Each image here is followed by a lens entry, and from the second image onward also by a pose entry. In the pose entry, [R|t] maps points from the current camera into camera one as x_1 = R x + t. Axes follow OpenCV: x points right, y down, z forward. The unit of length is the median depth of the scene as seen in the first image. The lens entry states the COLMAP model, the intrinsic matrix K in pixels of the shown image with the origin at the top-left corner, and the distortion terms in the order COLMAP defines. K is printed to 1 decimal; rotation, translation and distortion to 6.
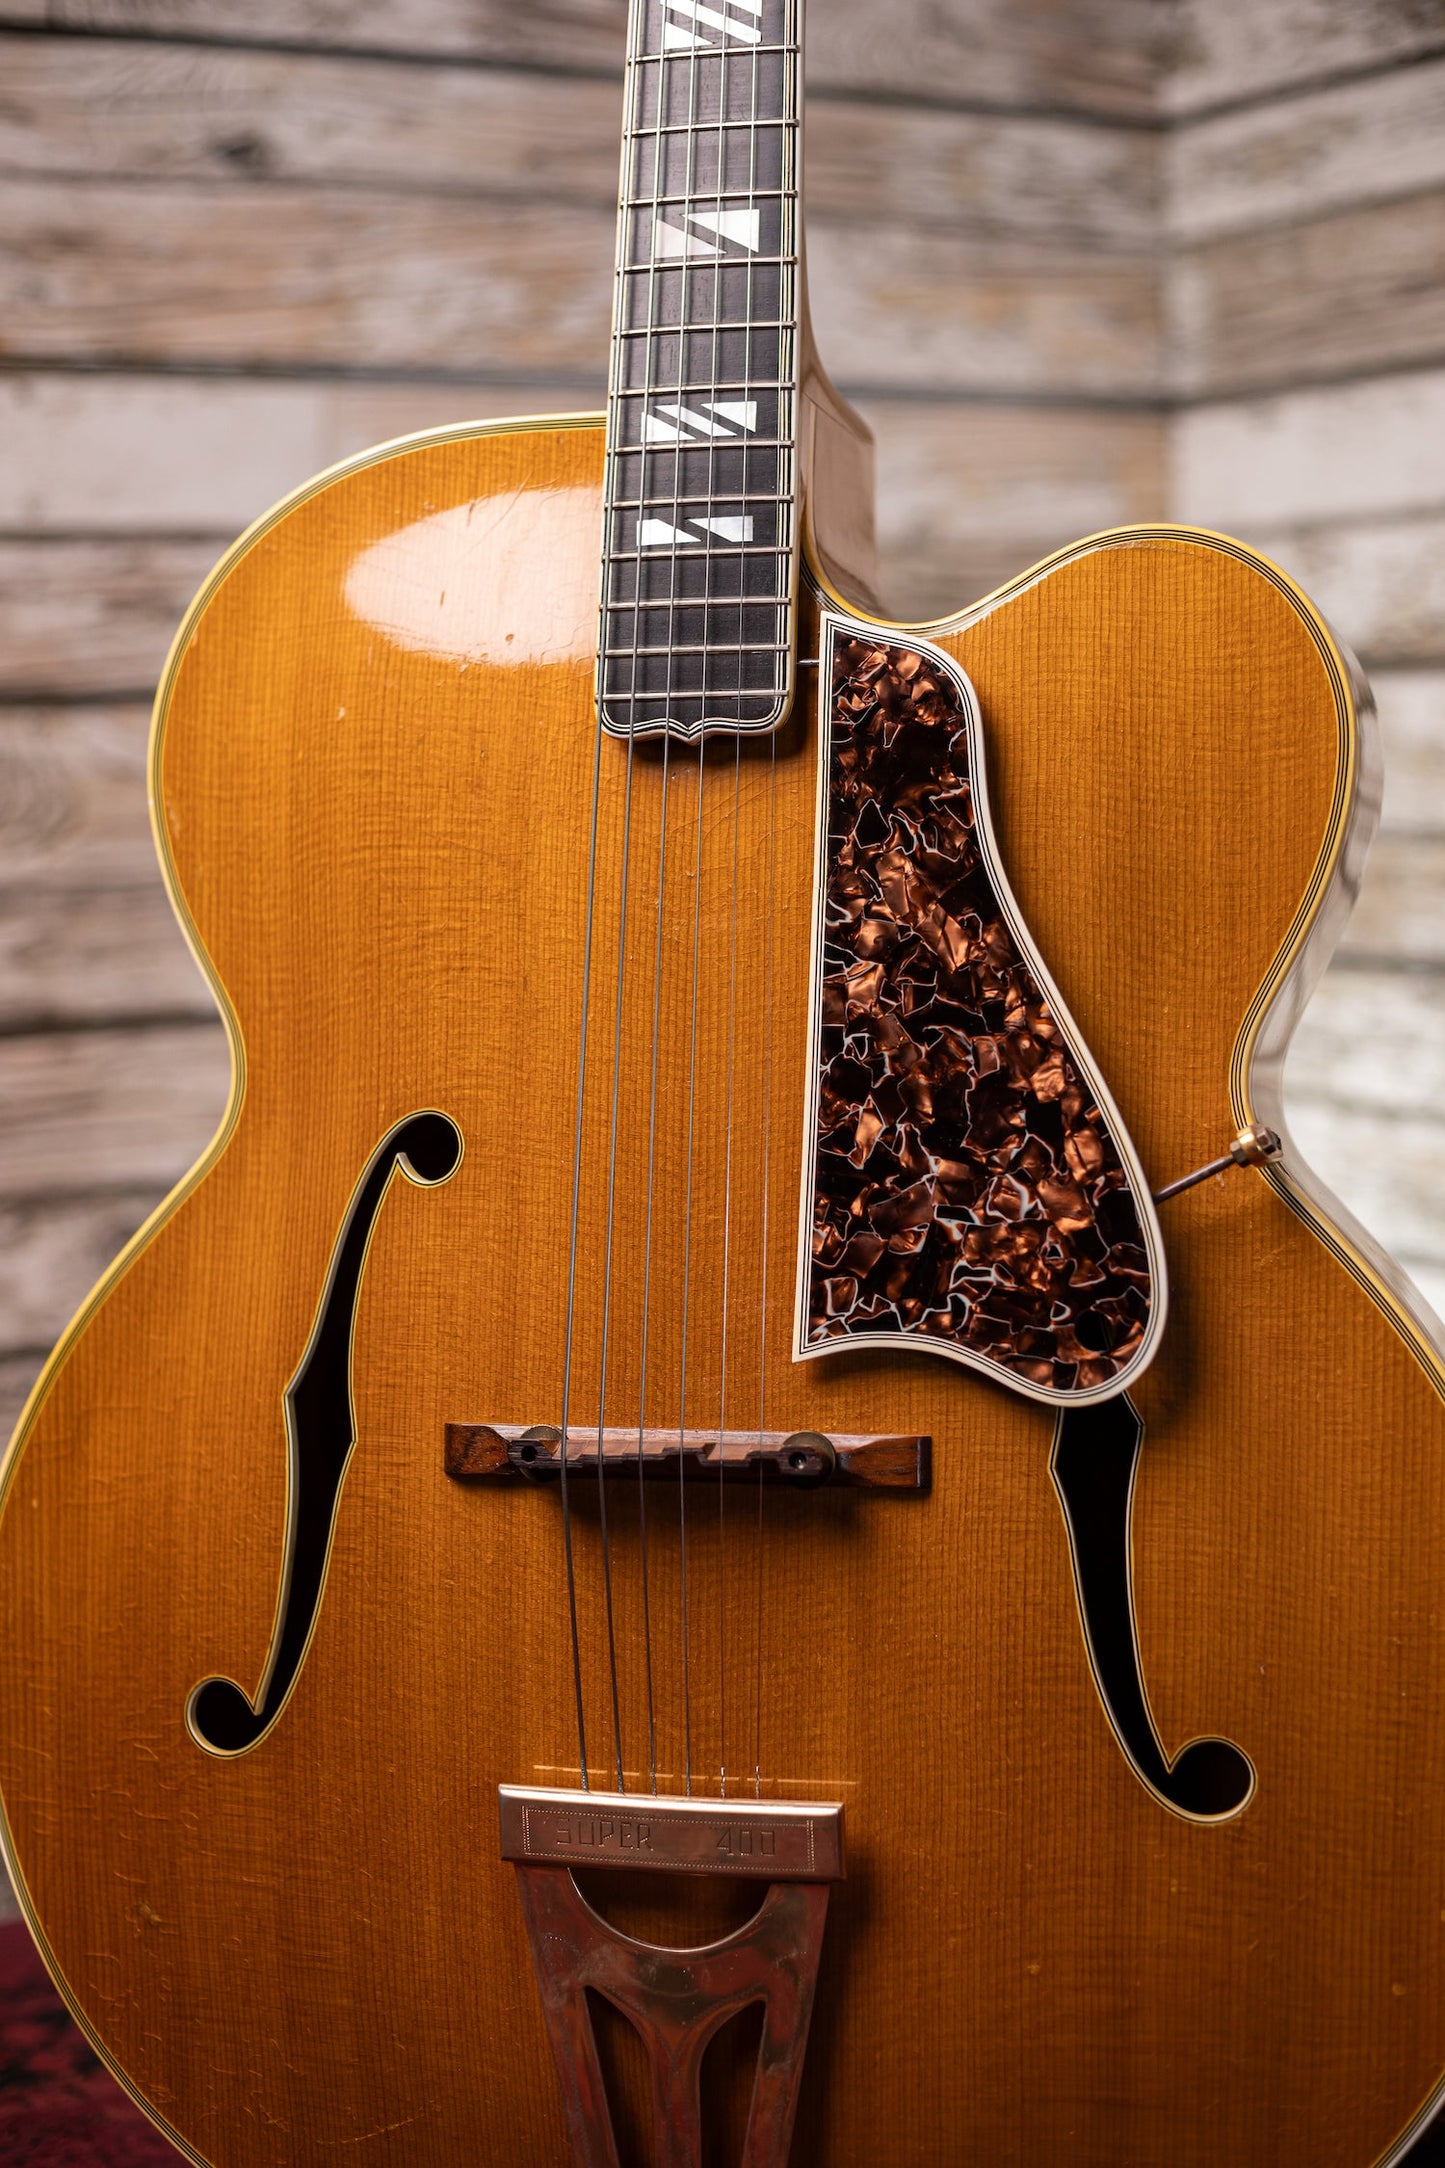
lens RADIAL K [[3242.0, 0, 722.5], [0, 3242.0, 1084.0], [0, 0, 1]] dist [-0.117314, -0.132632]
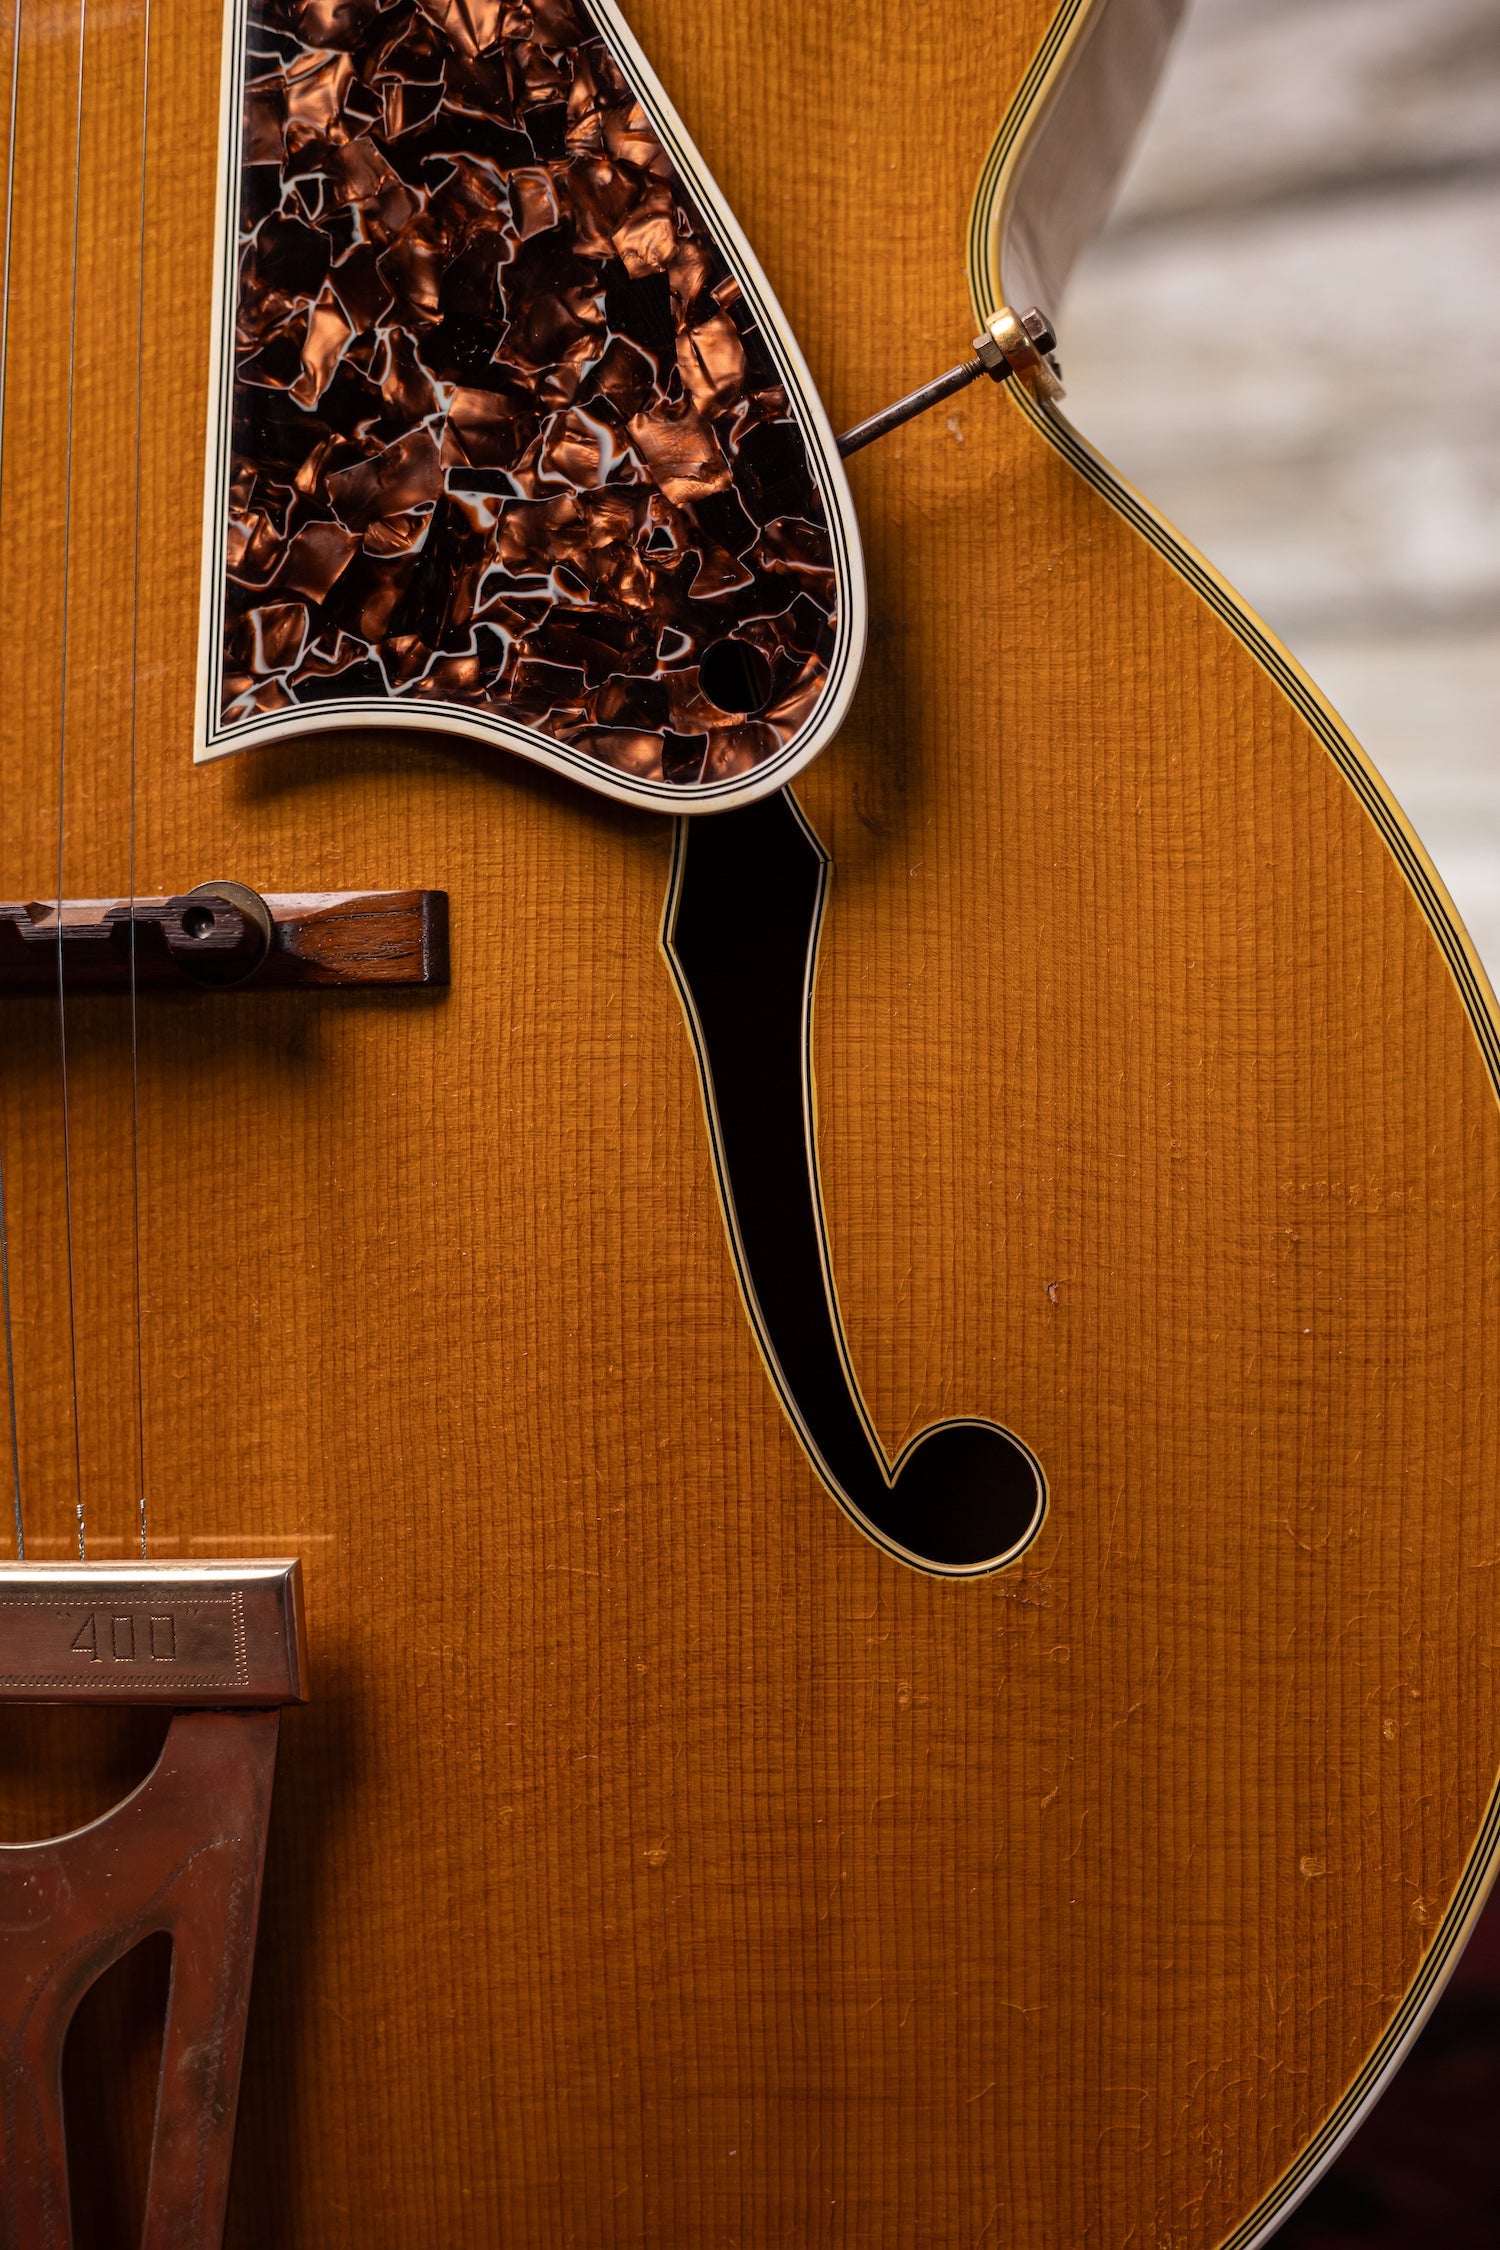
lens RADIAL K [[3508.5, 0, 750.0], [0, 3508.5, 1125.0], [0, 0, 1]] dist [-0.135544, -0.131980]
pose [[0.994195, -0.018264, 0.106028, 0.051824], [0.018394, 0.999831, -0.000257, 0.150244], [-0.106005, 0.002206, 0.994363, 0.400148]]
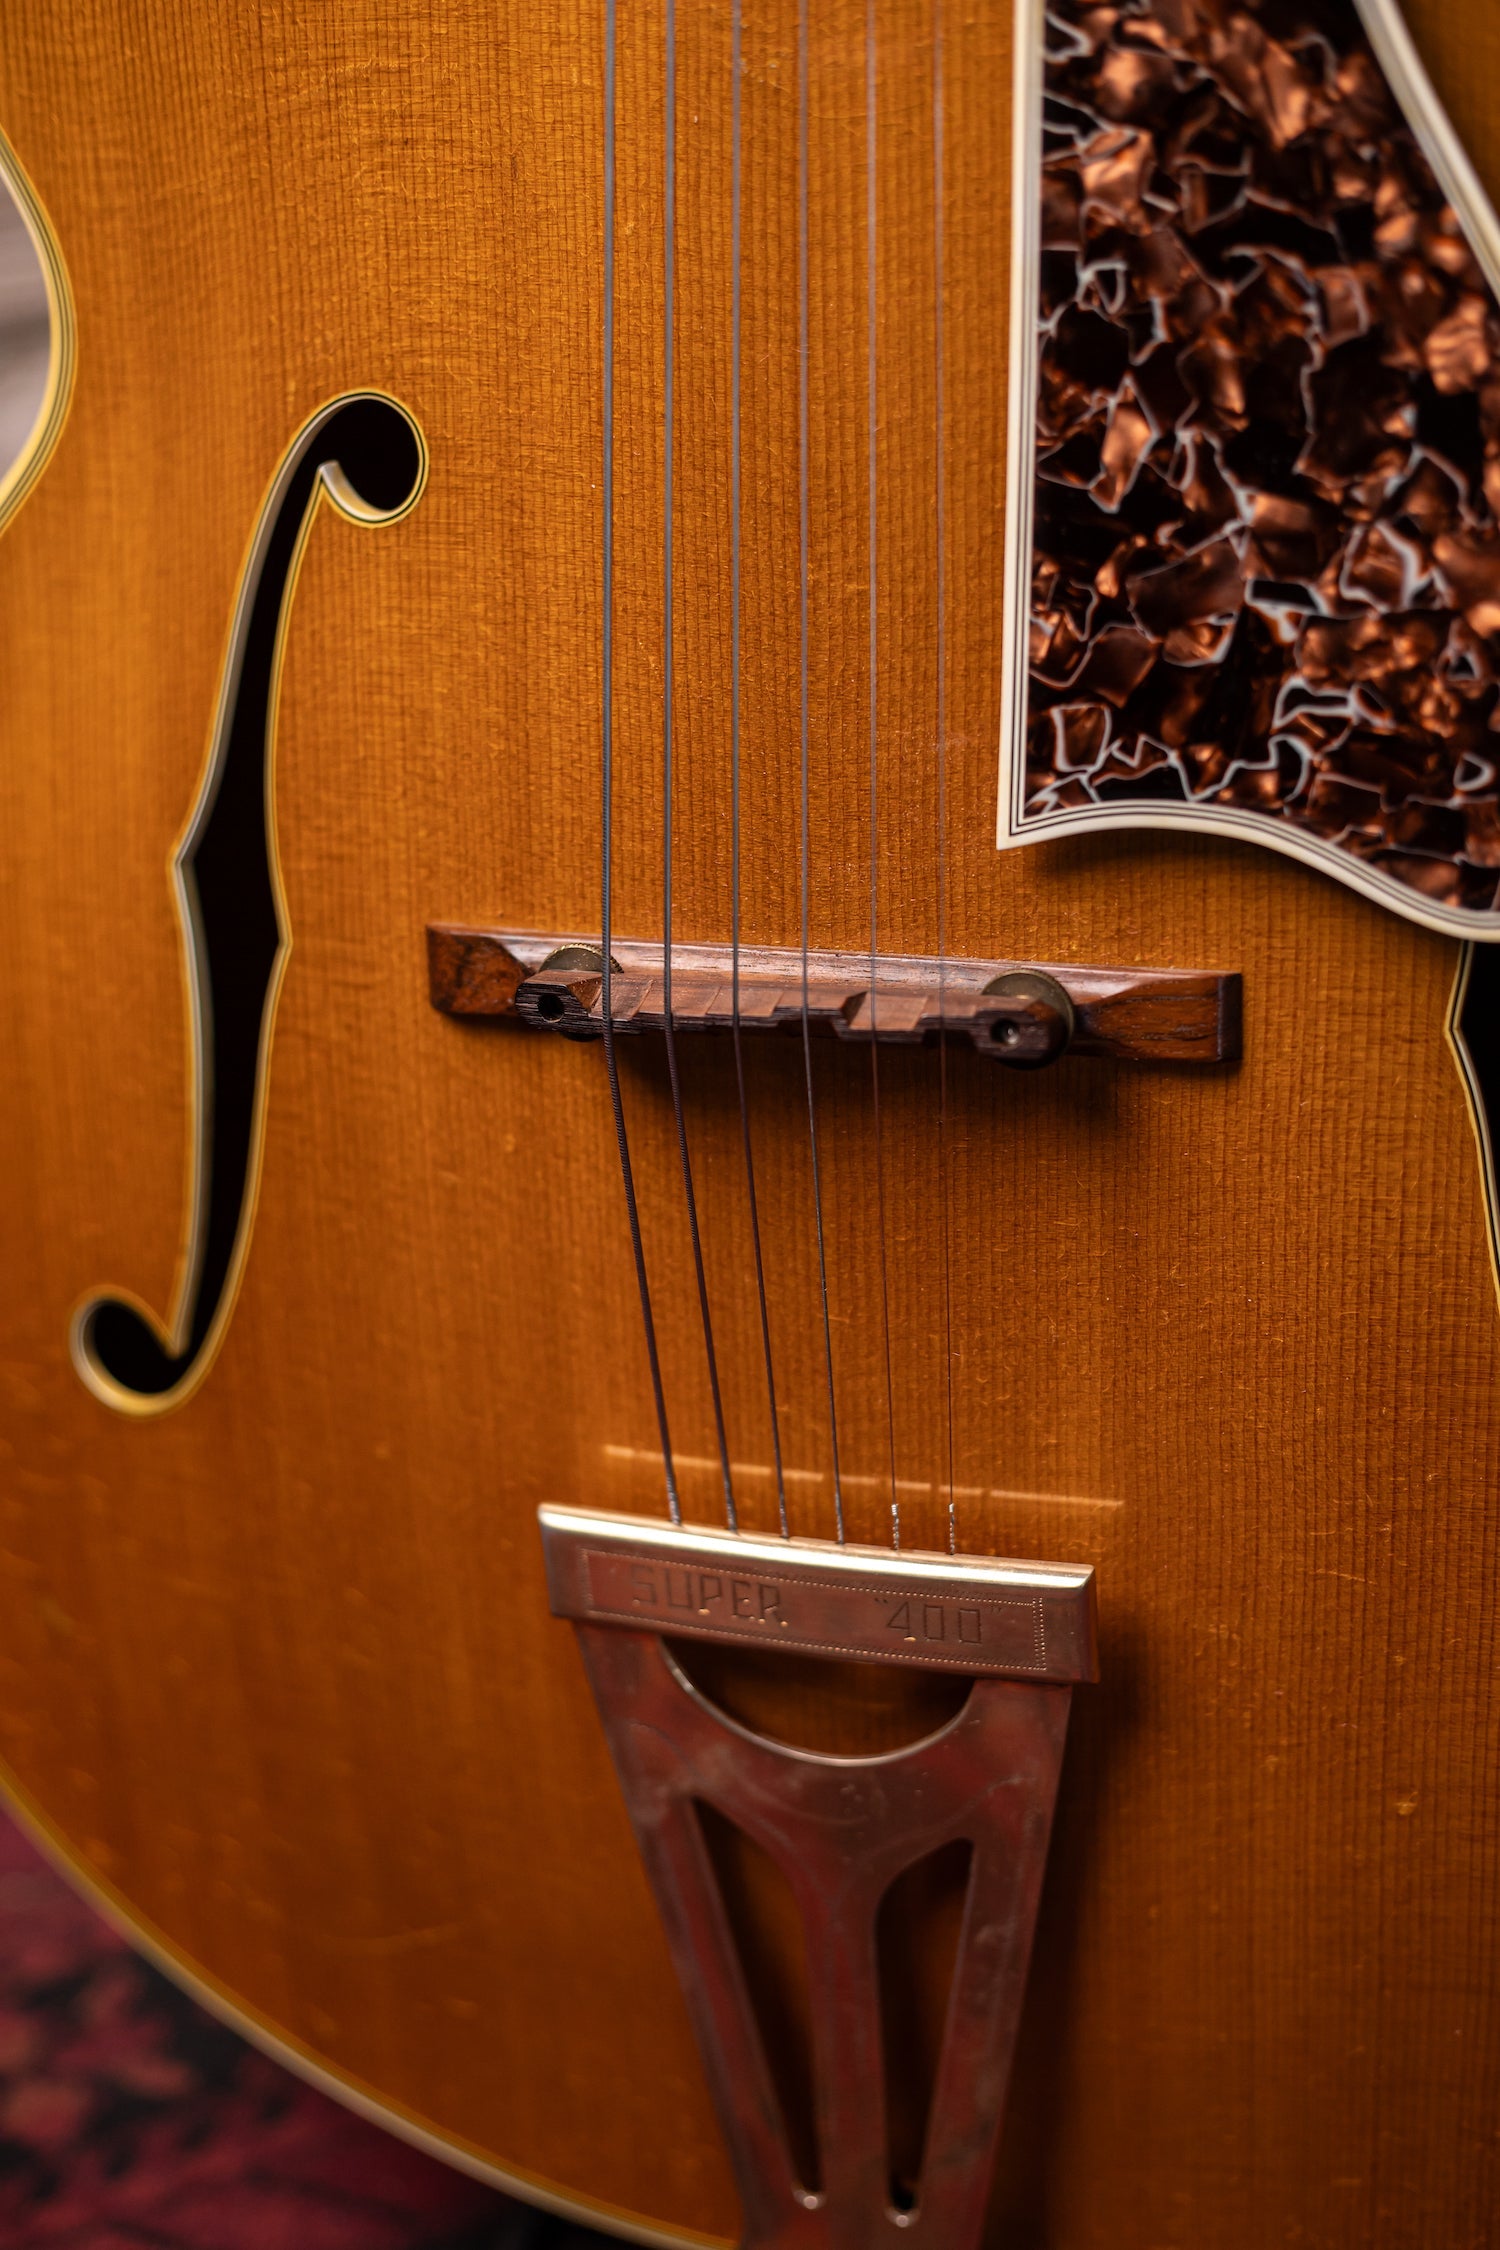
lens RADIAL K [[3526.2, 0, 750.0], [0, 3526.2, 1125.0], [0, 0, 1]] dist [-0.139823, -0.102687]
pose [[0.995517, -0.010845, -0.093954, 0.036085], [0.040831, 0.945342, 0.323514, -0.070772], [0.085310, -0.325900, 0.941547, 0.398652]]
